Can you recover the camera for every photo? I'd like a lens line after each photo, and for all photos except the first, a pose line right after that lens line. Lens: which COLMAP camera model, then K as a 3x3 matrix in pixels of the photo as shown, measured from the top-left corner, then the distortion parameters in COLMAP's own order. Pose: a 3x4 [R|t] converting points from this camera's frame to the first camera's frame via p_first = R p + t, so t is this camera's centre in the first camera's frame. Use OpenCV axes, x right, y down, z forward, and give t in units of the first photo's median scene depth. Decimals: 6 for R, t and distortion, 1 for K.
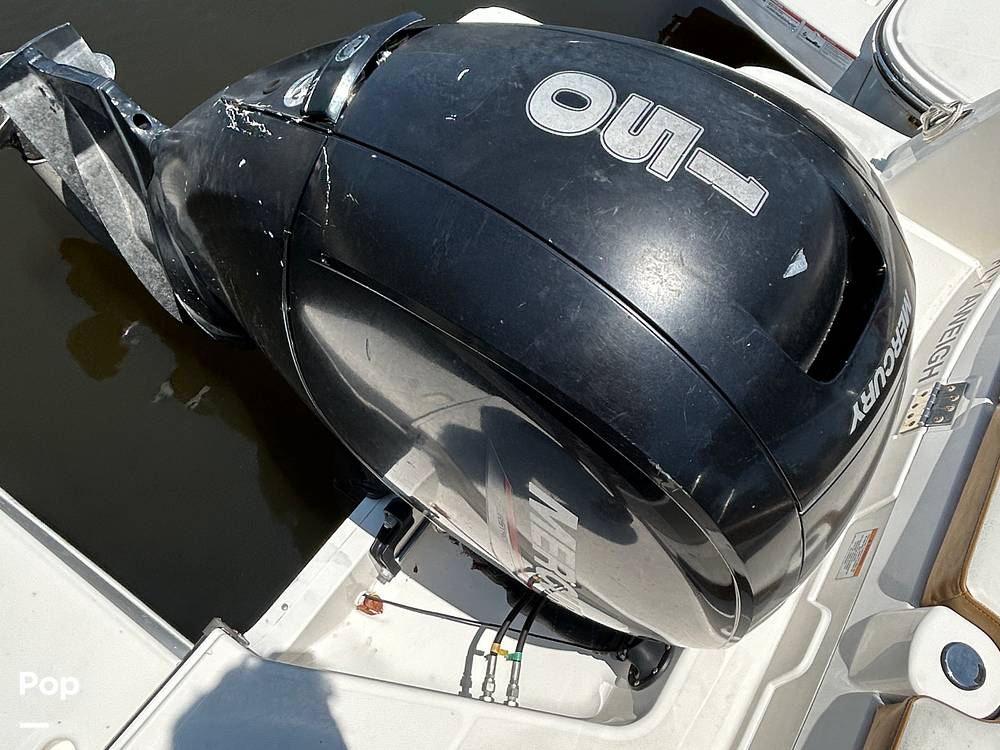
lens RADIAL K [[754.9, 0, 503.4], [0, 754.9, 366.6], [0, 0, 1]] dist [0.002437, -0.007926]
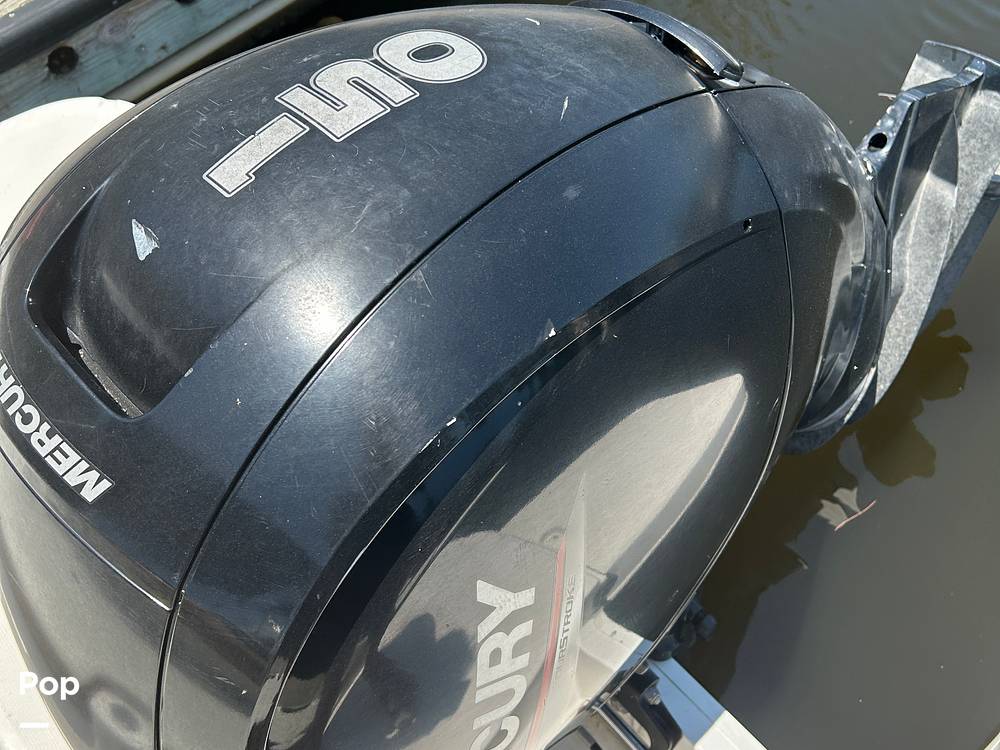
lens RADIAL K [[1004.8, 0, 502.5], [0, 1004.8, 373.2], [0, 0, 1]] dist [0.037353, 0.000000]
pose [[-0.251005, 0.698224, -0.670433, 0.550436], [-0.852384, 0.168800, 0.494923, -0.474728], [0.458736, 0.695694, 0.552785, 0.354803]]
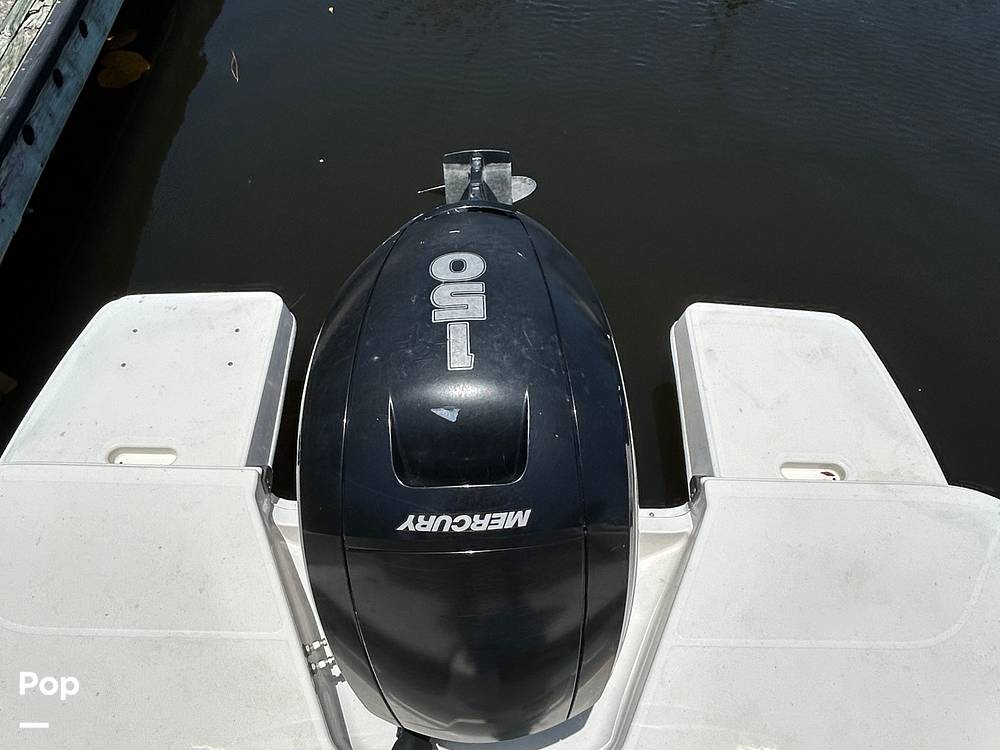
lens RADIAL K [[754.9, 0, 505.3], [0, 754.9, 374.3], [0, 0, 1]] dist [0.002437, -0.007926]
pose [[0.564783, 0.570324, -0.596448, 0.661951], [-0.701940, 0.712052, 0.016189, -0.149831], [0.433935, 0.409528, 0.802488, -0.089715]]
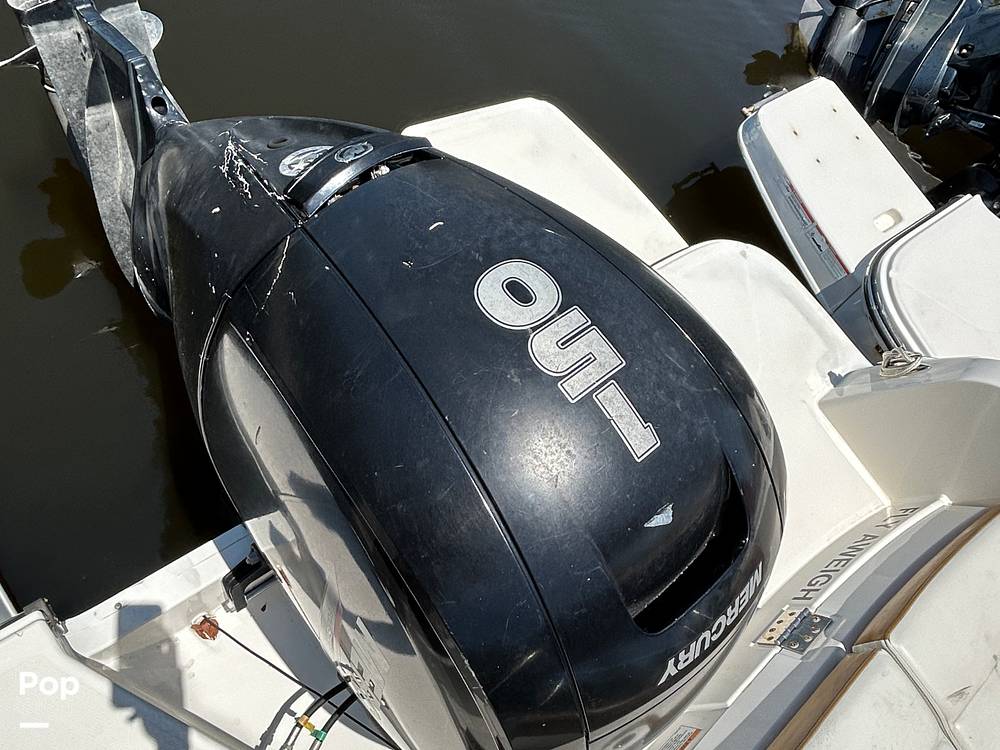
lens RADIAL K [[754.9, 0, 507.7], [0, 754.9, 367.5], [0, 0, 1]] dist [0.002437, -0.007926]
pose [[0.935271, 0.351213, 0.043794, 0.034994], [-0.348746, 0.935589, -0.055231, -0.100707], [-0.060371, 0.036383, 0.997513, -0.022396]]
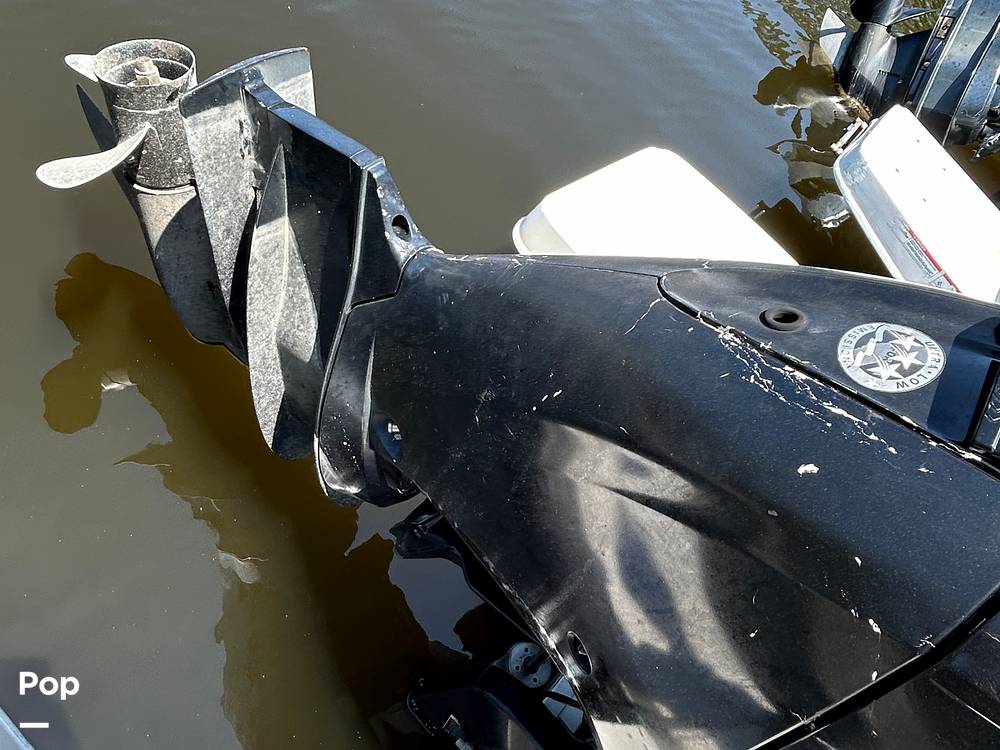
lens RADIAL K [[754.9, 0, 499.2], [0, 754.9, 381.7], [0, 0, 1]] dist [0.002437, -0.007926]
pose [[0.948487, 0.268461, 0.168229, -0.461102], [-0.256583, 0.962400, -0.089173, -0.145895], [-0.185843, 0.041414, 0.981706, 0.301495]]
